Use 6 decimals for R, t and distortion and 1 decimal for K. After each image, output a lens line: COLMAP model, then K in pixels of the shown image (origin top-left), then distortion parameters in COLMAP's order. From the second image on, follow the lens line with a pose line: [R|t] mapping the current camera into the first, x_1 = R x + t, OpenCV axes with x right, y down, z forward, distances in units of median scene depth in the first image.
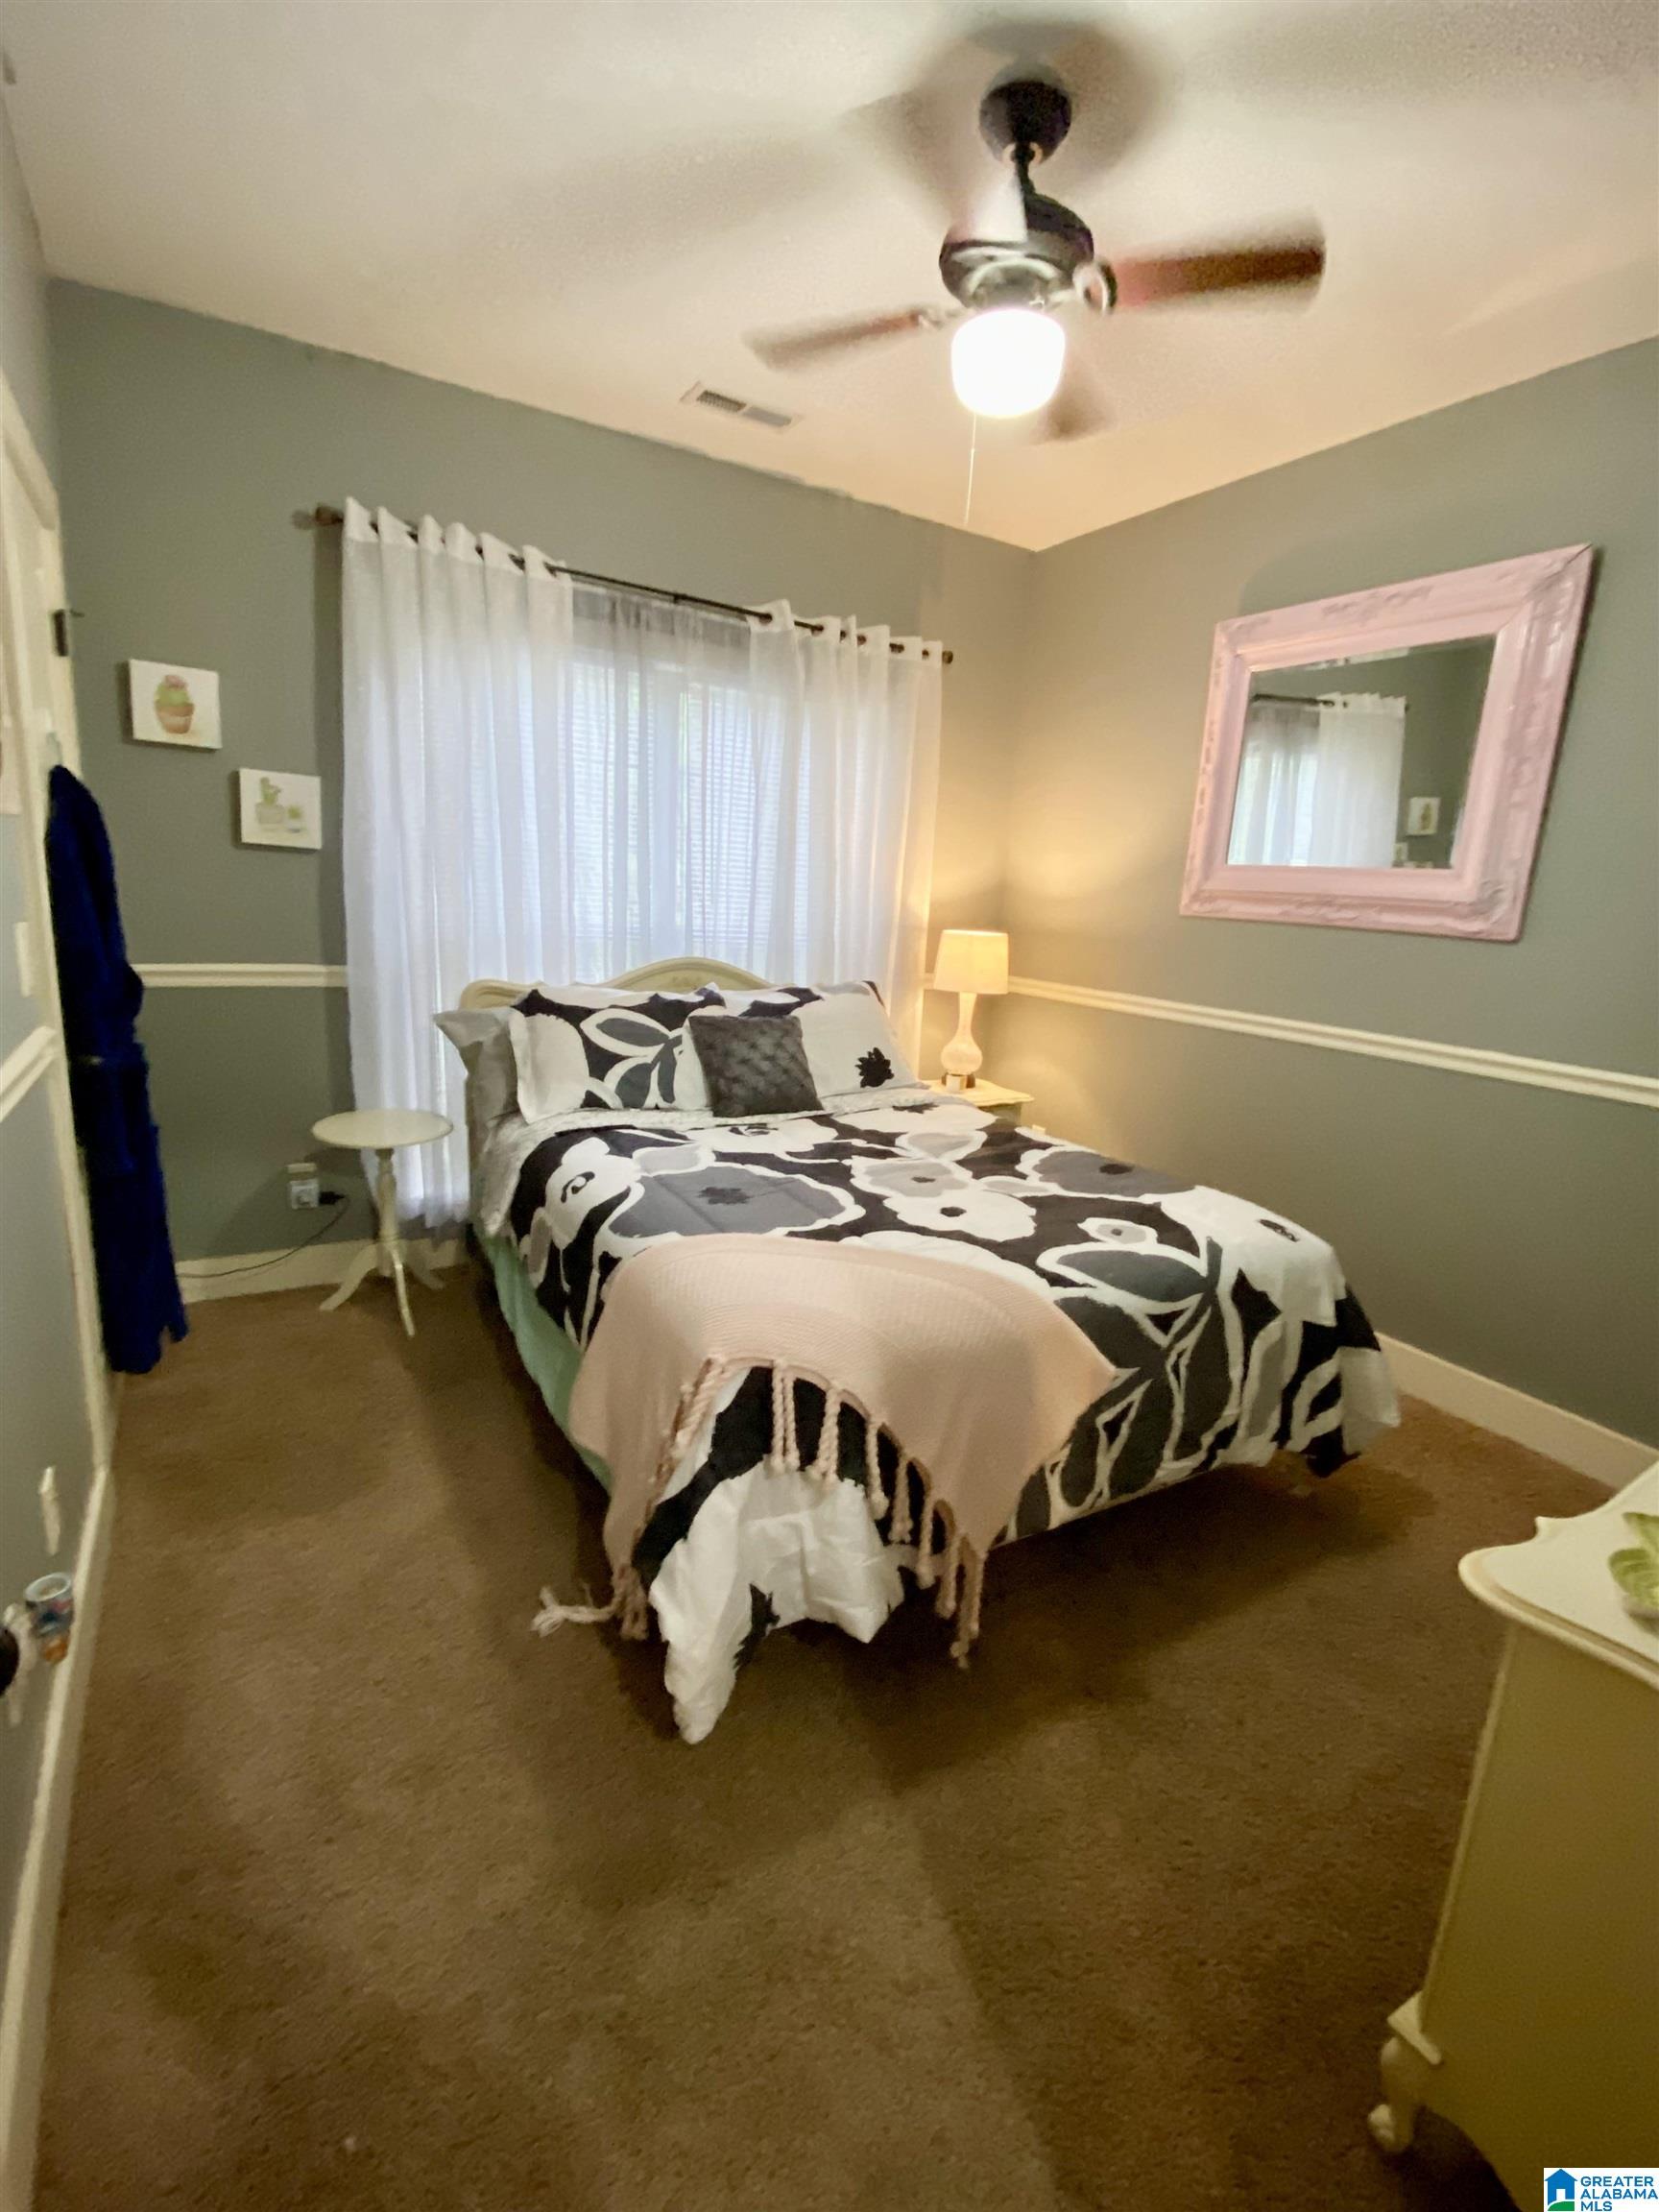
lens RADIAL K [[977.1, 0, 823.2], [0, 977.1, 1100.8], [0, 0, 1]] dist [0.003262, -0.000004]
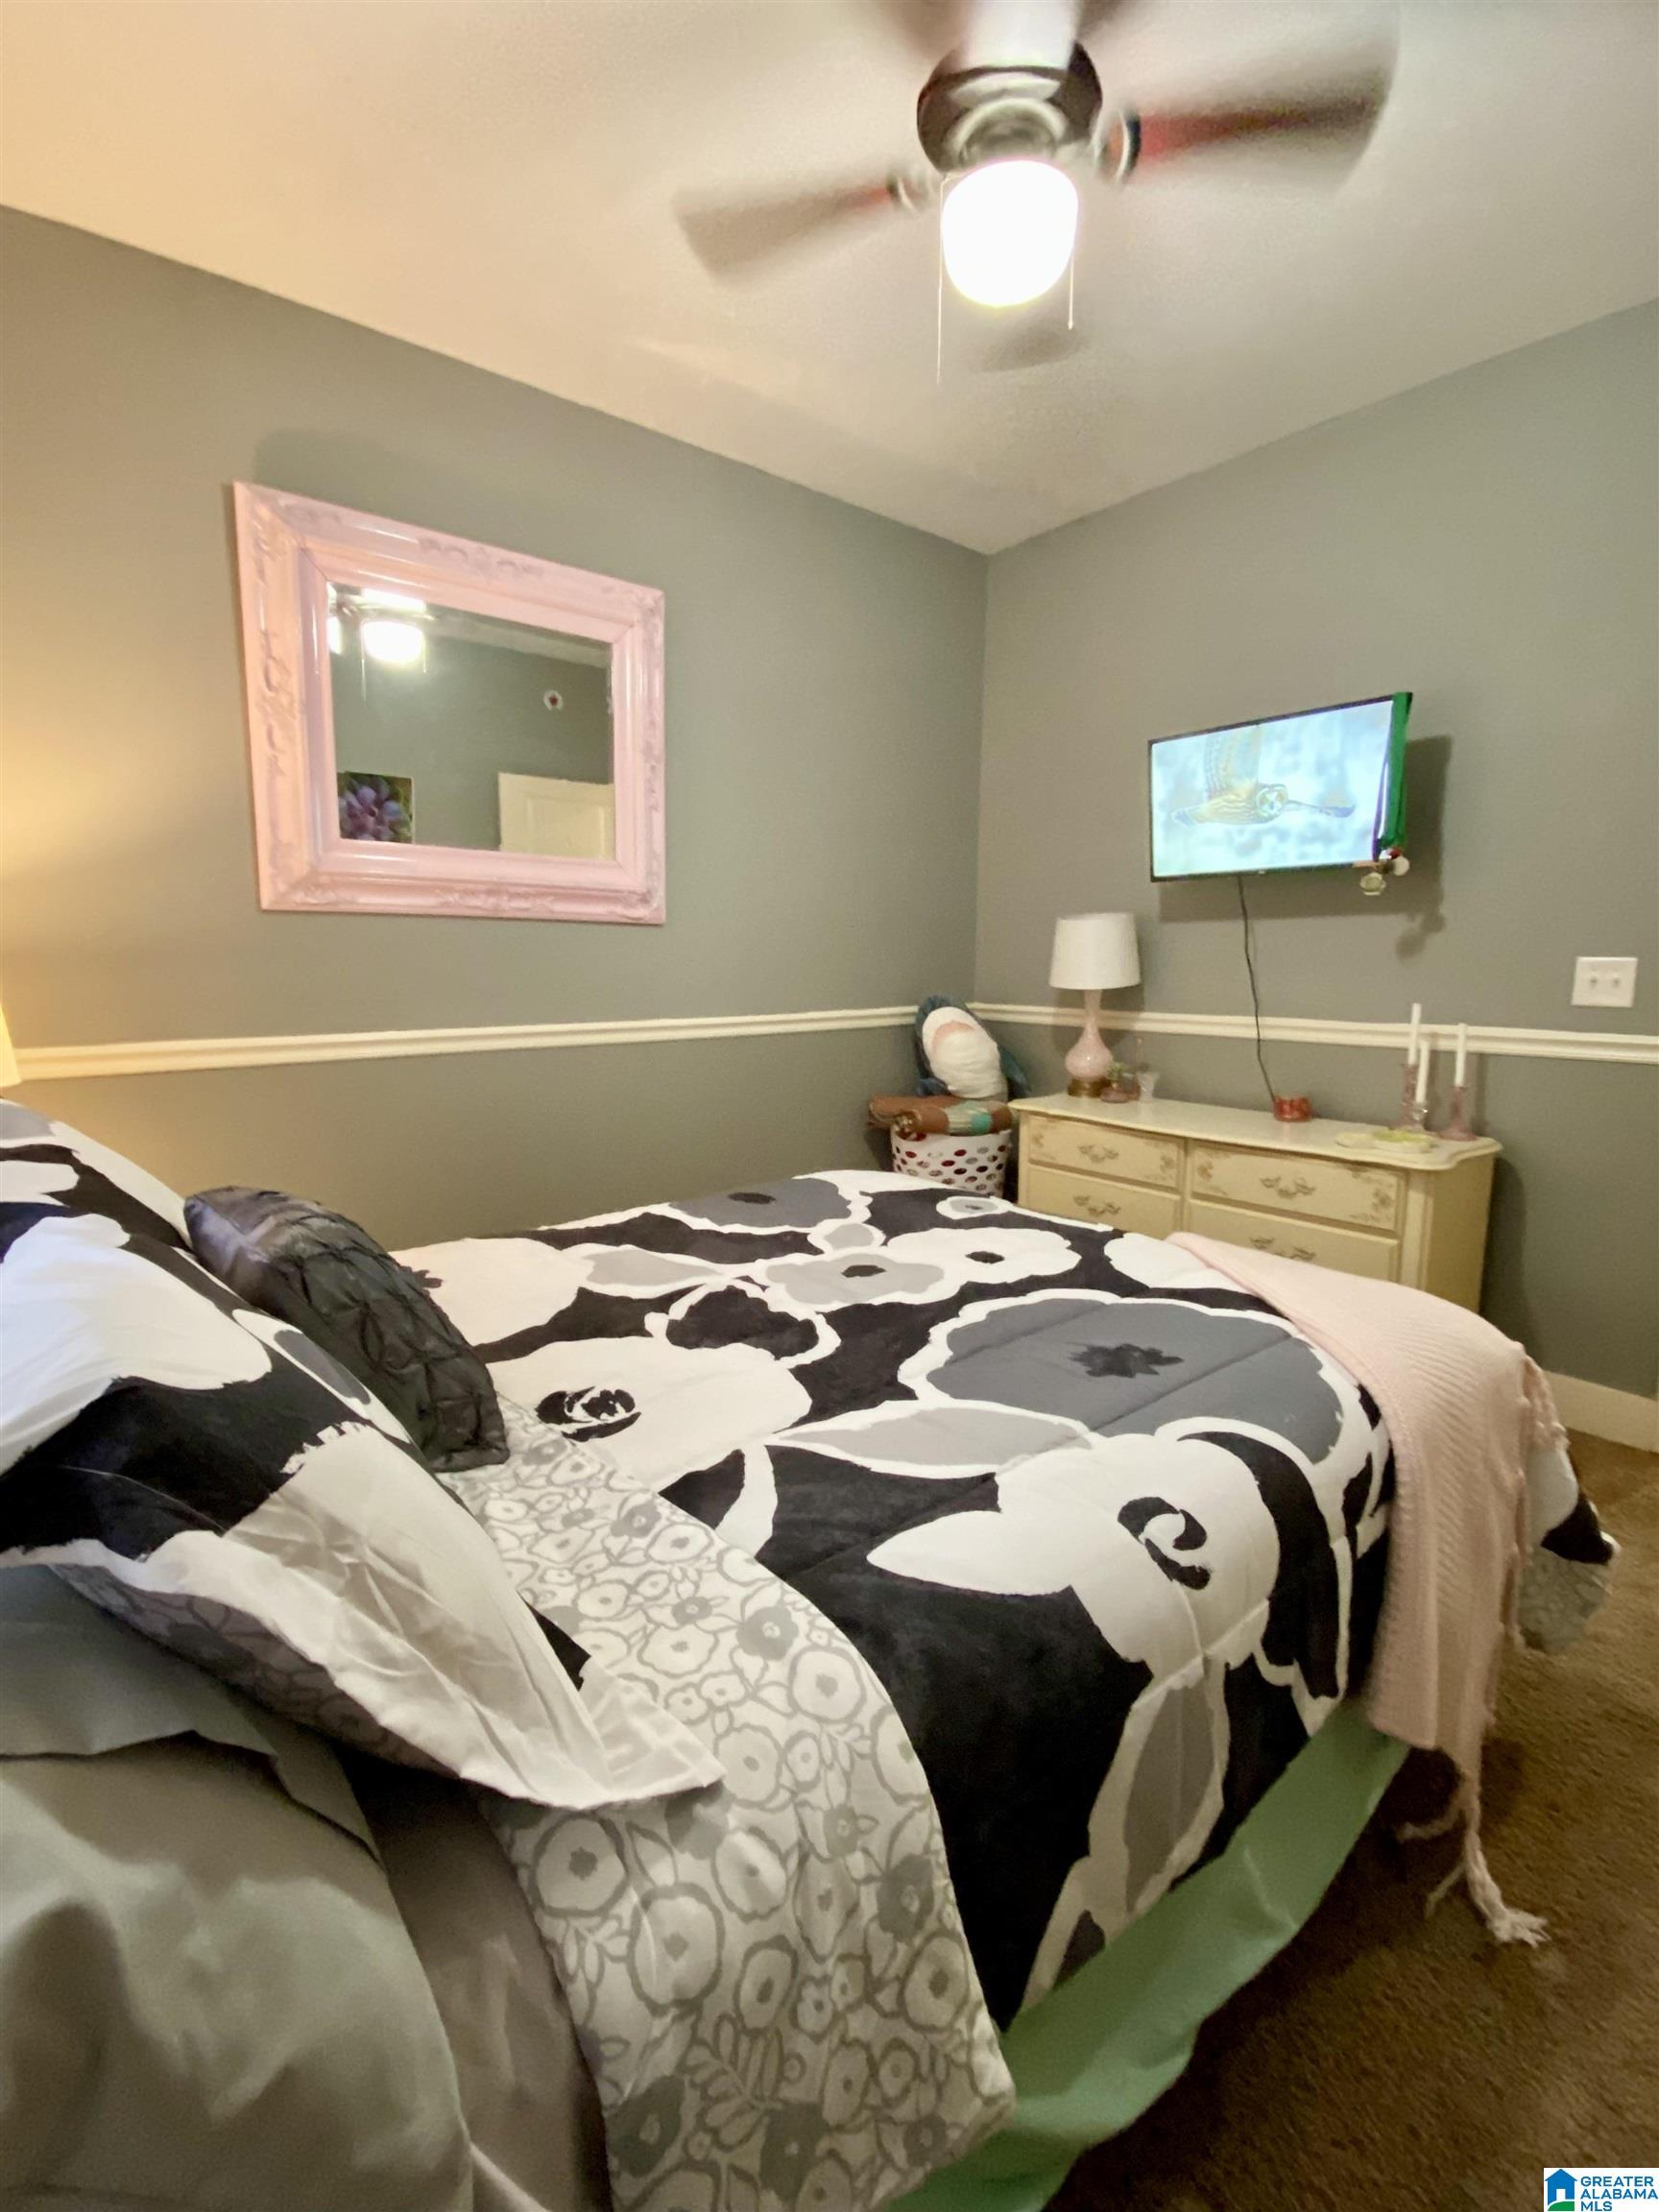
lens RADIAL K [[977.1, 0, 819.7], [0, 977.1, 1112.4], [0, 0, 1]] dist [0.003262, -0.000004]
pose [[-0.144847, -0.223354, 0.963915, -0.567524], [0.207054, 0.945778, 0.250266, -0.220020], [-0.967547, 0.235833, -0.090747, 1.069203]]
